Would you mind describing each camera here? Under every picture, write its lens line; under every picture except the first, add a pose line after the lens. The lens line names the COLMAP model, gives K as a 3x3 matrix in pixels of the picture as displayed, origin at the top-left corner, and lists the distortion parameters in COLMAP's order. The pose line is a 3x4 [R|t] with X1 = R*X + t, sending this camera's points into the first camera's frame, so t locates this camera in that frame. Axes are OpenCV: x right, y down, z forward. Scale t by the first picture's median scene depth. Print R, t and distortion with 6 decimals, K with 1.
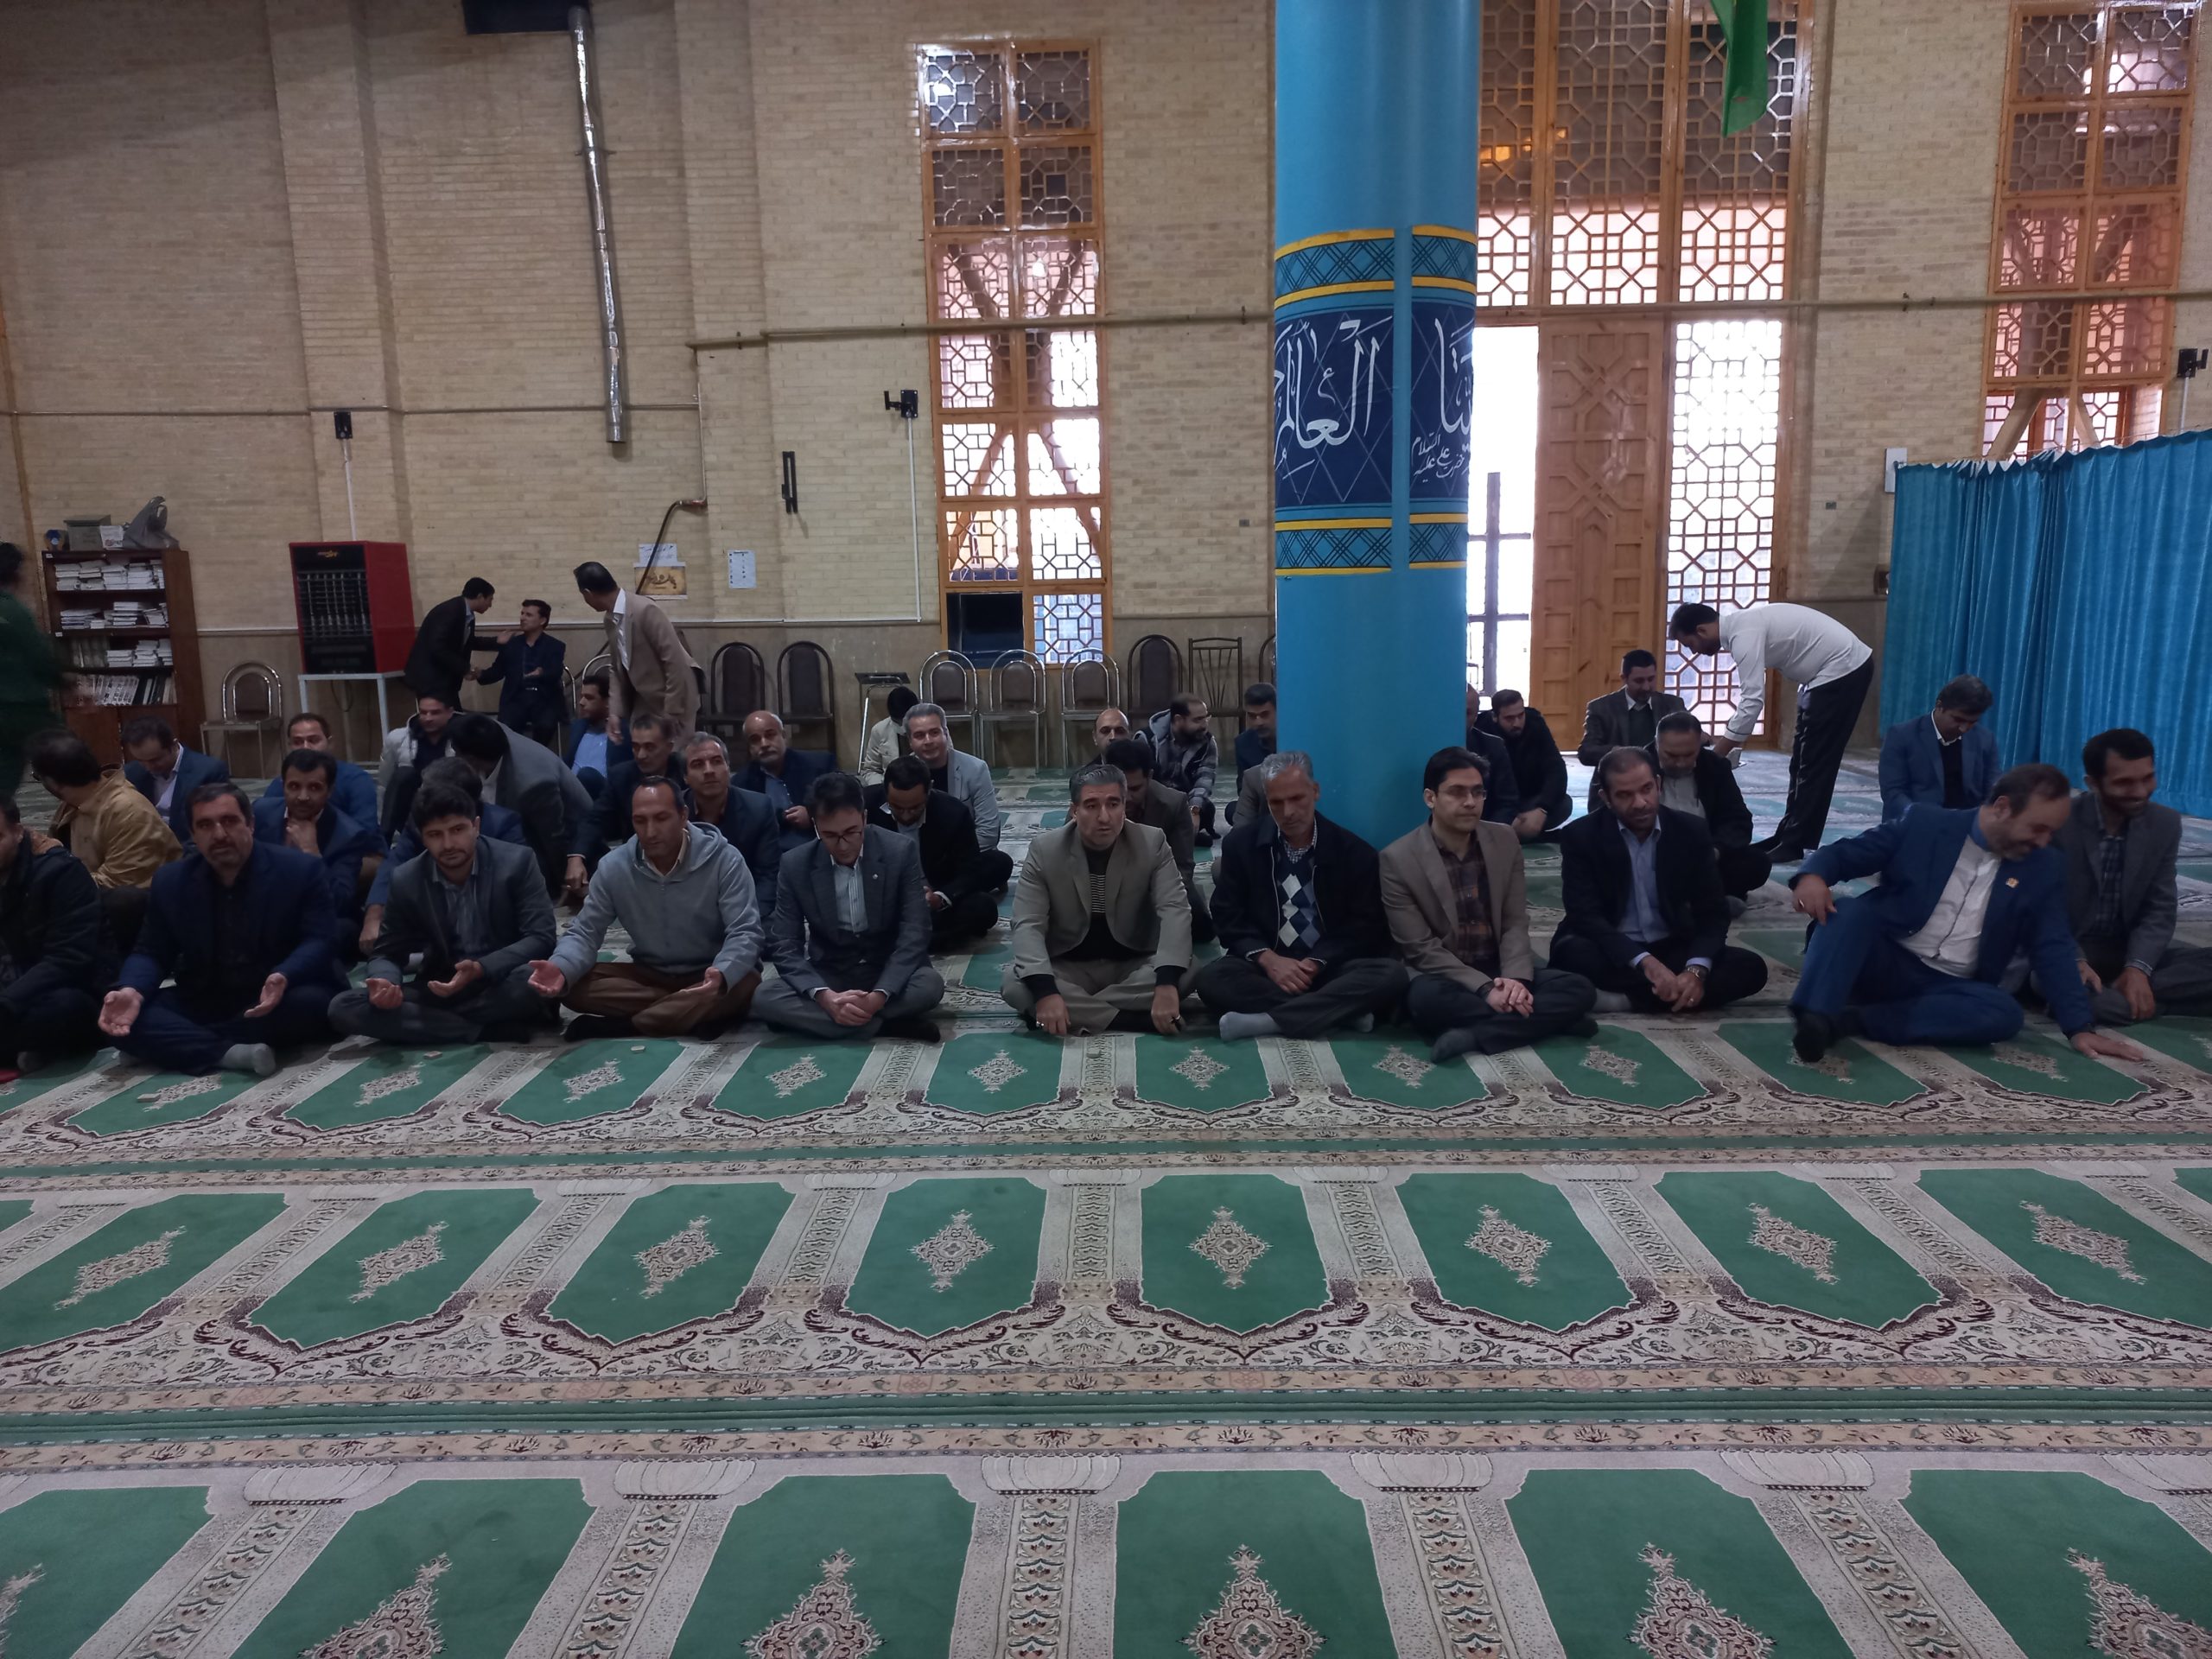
lens RADIAL K [[1595.6, 0, 1106.0], [0, 1595.6, 829.5], [0, 0, 1]] dist [0.054022, -0.043702]
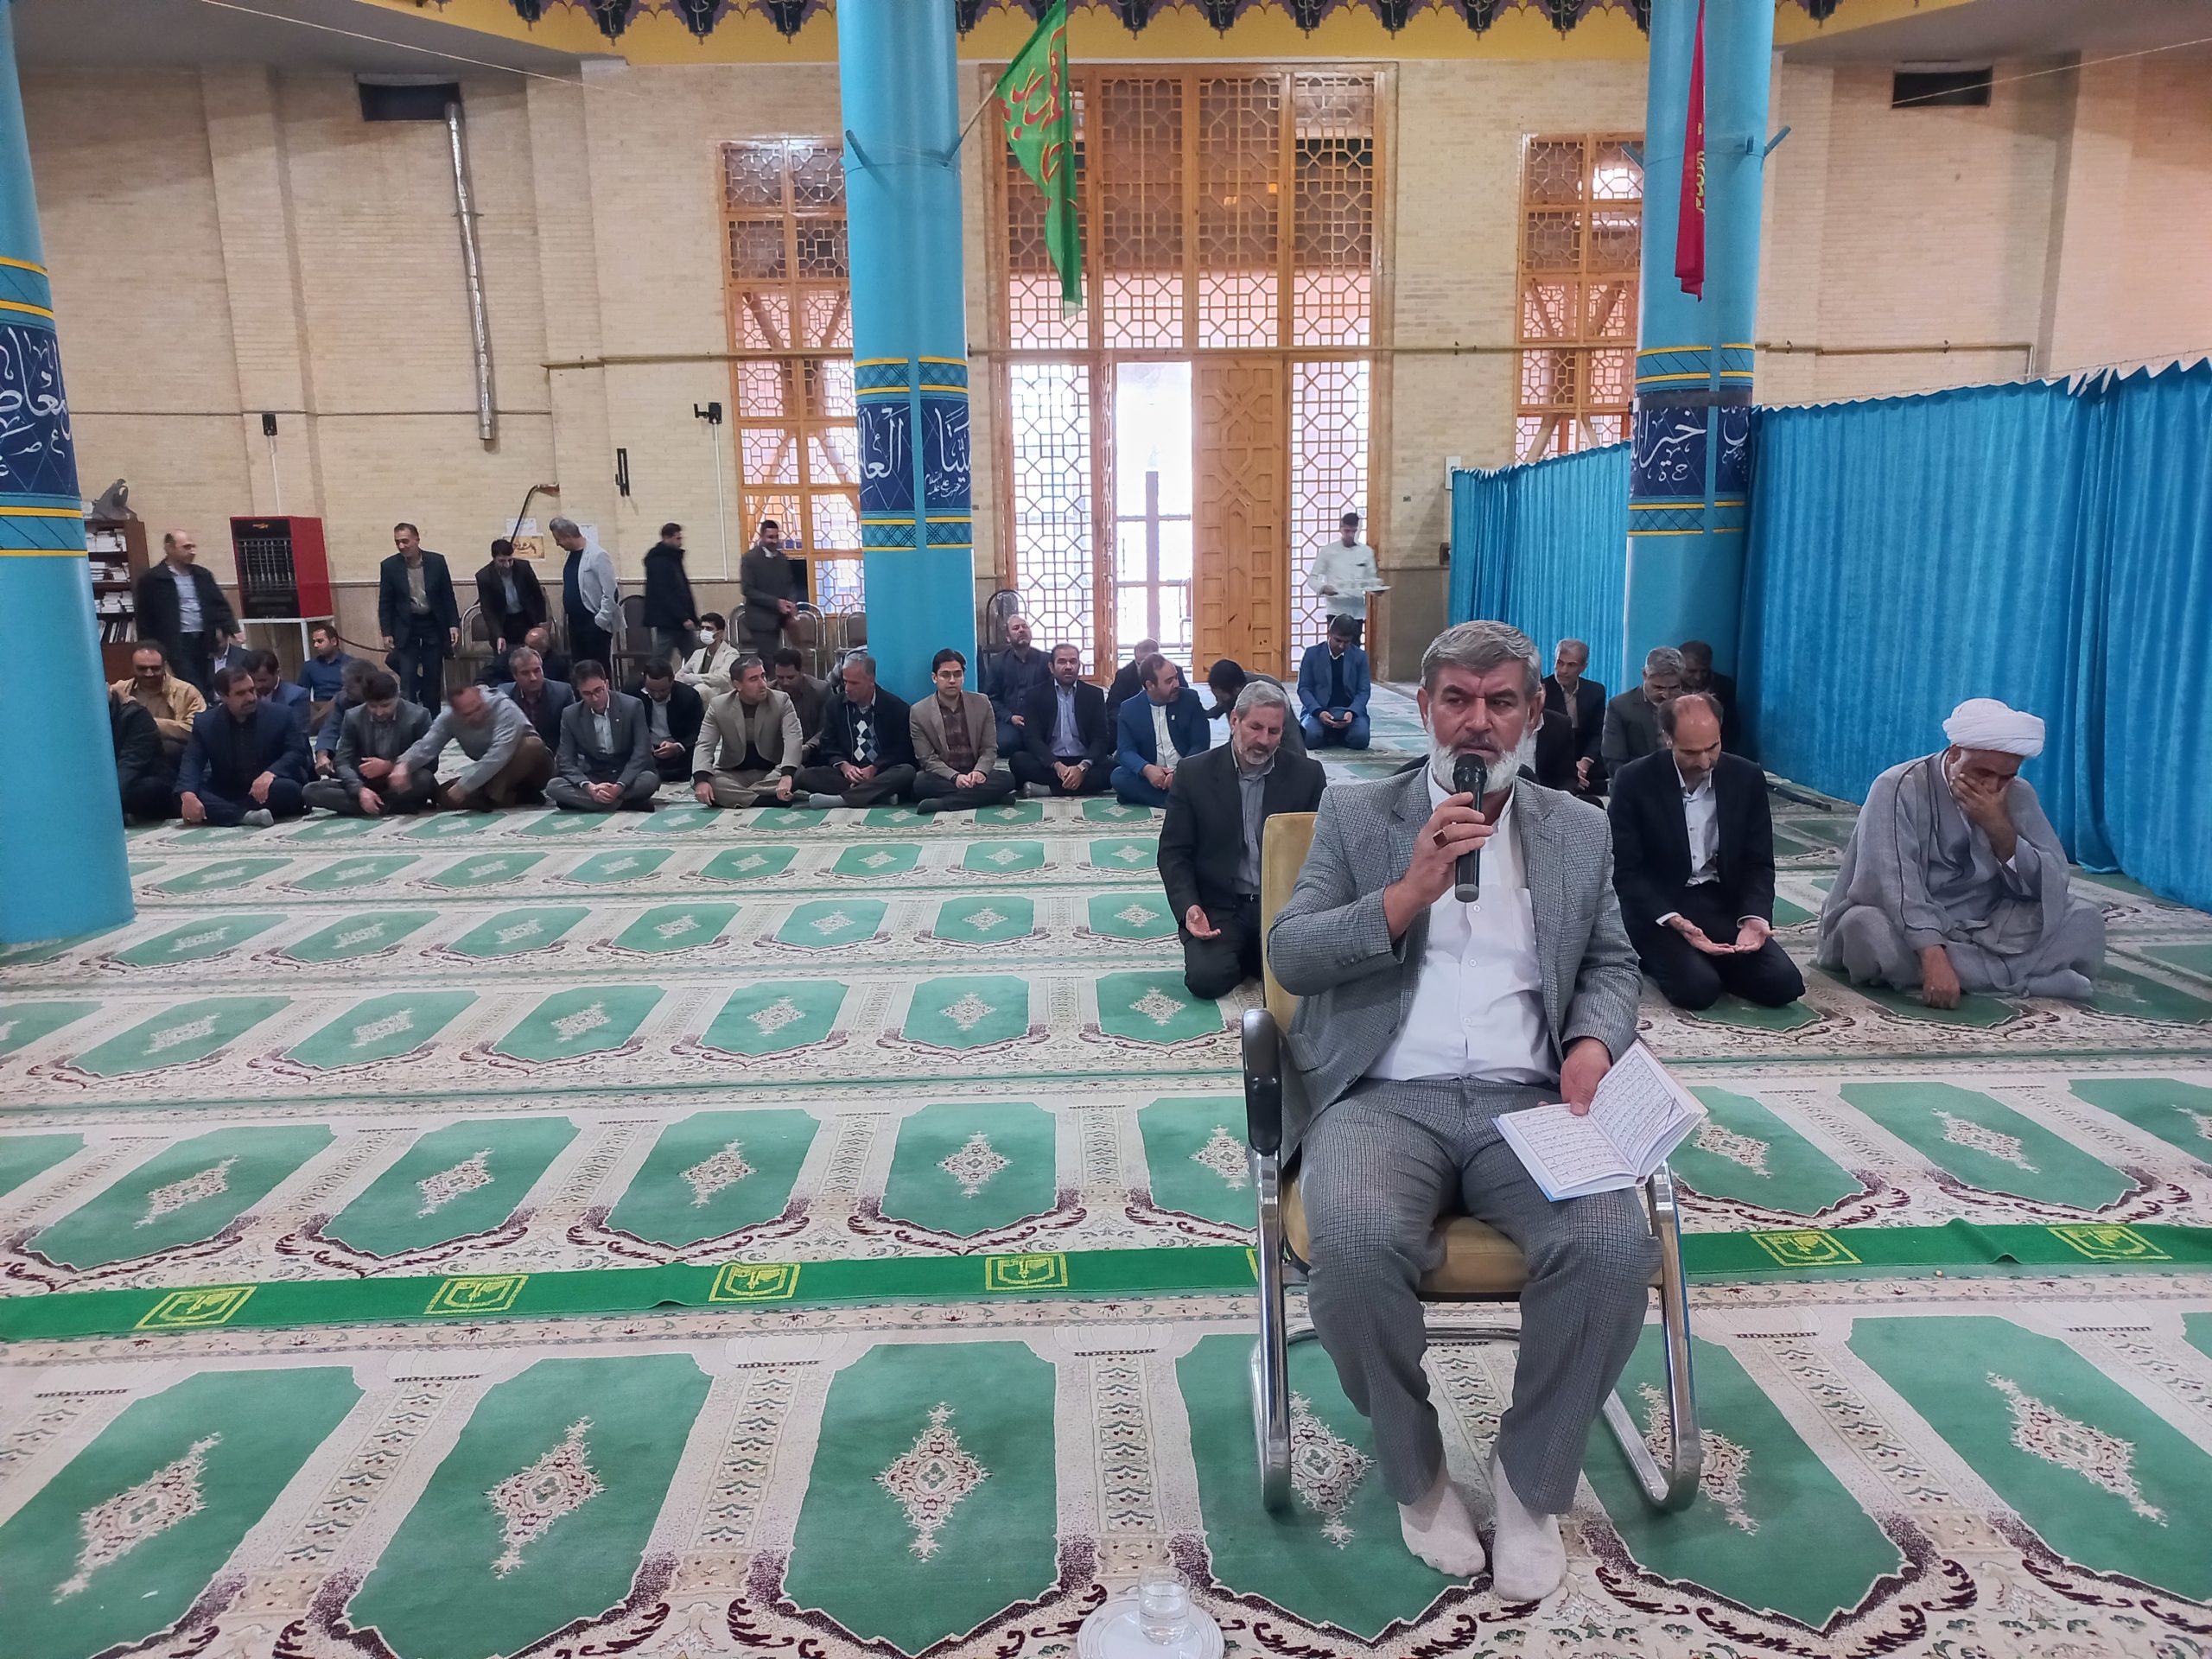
lens RADIAL K [[1595.6, 0, 1106.0], [0, 1595.6, 829.5], [0, 0, 1]] dist [0.054022, -0.043702]
pose [[0.998529, -0.004174, 0.054062, 0.123903], [0.003036, 0.999773, 0.021109, 0.047443], [-0.054137, -0.020914, 0.998314, -0.333343]]
